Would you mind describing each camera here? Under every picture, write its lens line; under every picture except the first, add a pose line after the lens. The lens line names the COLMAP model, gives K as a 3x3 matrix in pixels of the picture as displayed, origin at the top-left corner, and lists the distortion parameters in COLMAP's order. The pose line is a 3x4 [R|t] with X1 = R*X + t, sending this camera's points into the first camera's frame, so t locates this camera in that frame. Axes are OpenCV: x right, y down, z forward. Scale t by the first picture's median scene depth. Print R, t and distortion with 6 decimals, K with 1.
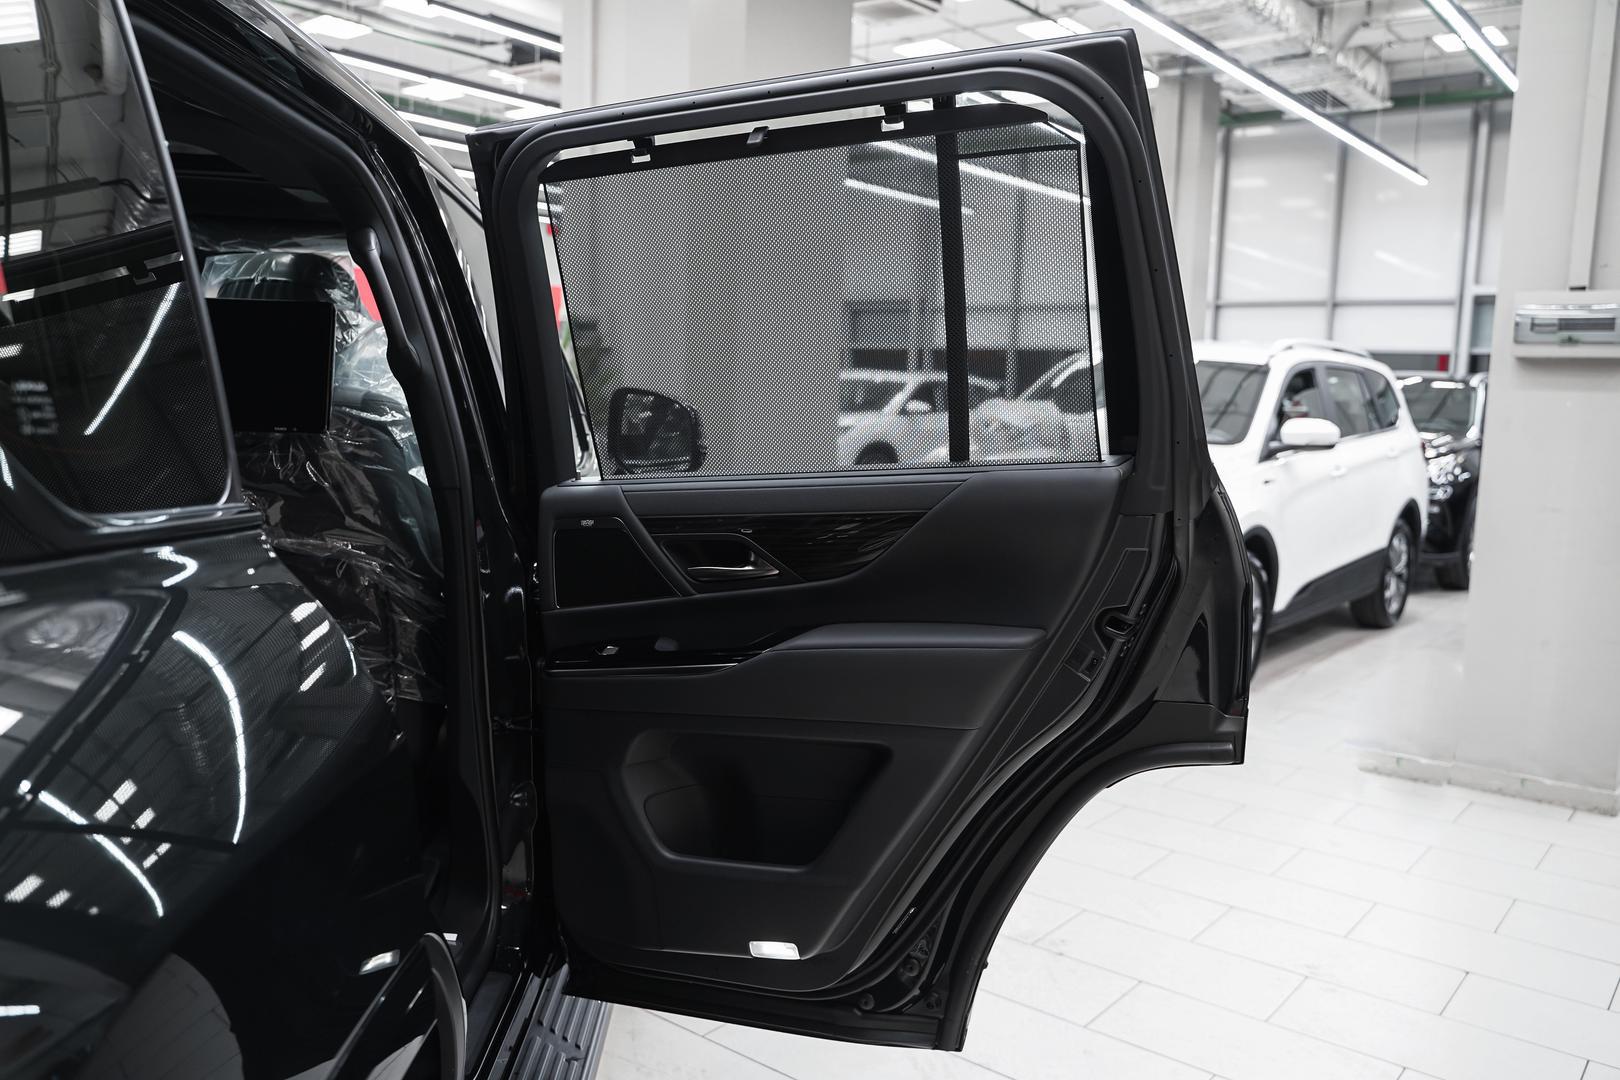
lens RADIAL K [[1314.2, 0, 813.1], [0, 1314.2, 549.9], [0, 0, 1]] dist [-0.013454, 0.010766]
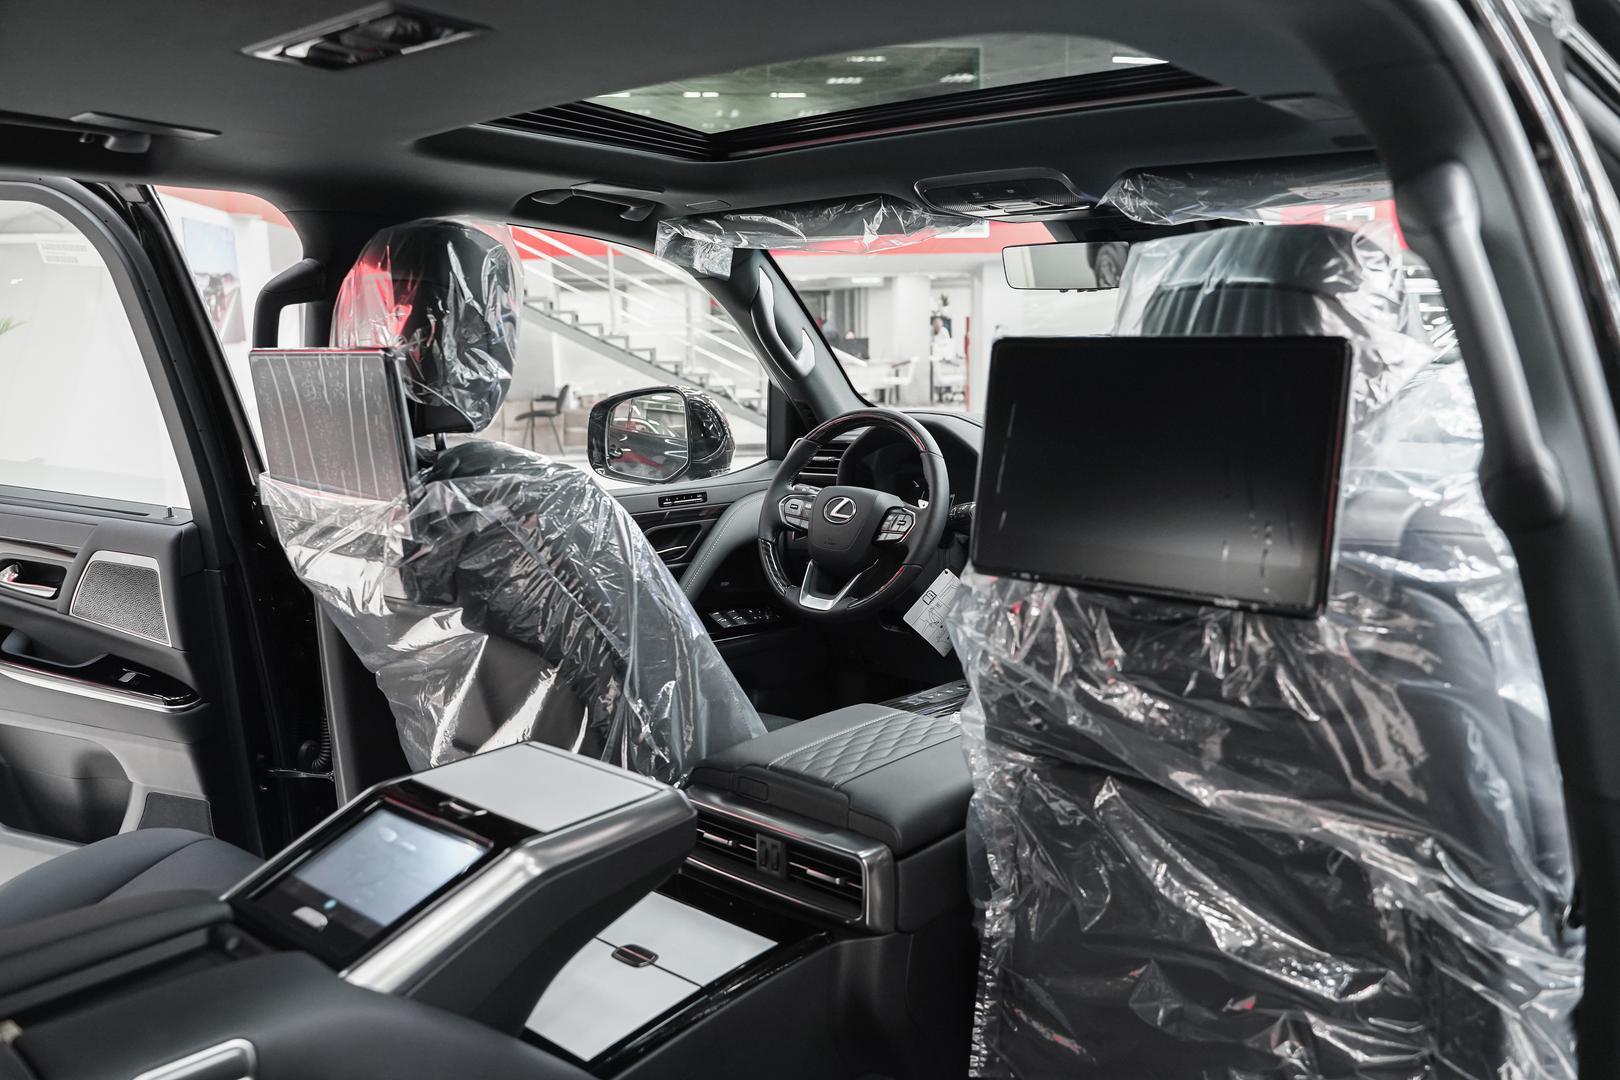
lens RADIAL K [[1314.2, 0, 799.1], [0, 1314.2, 550.0], [0, 0, 1]] dist [-0.013454, 0.010766]
pose [[0.737574, 0.068392, -0.671794, -0.184939], [-0.034932, 0.997390, 0.063187, -0.128235], [0.674362, -0.023138, 0.738038, 0.500898]]
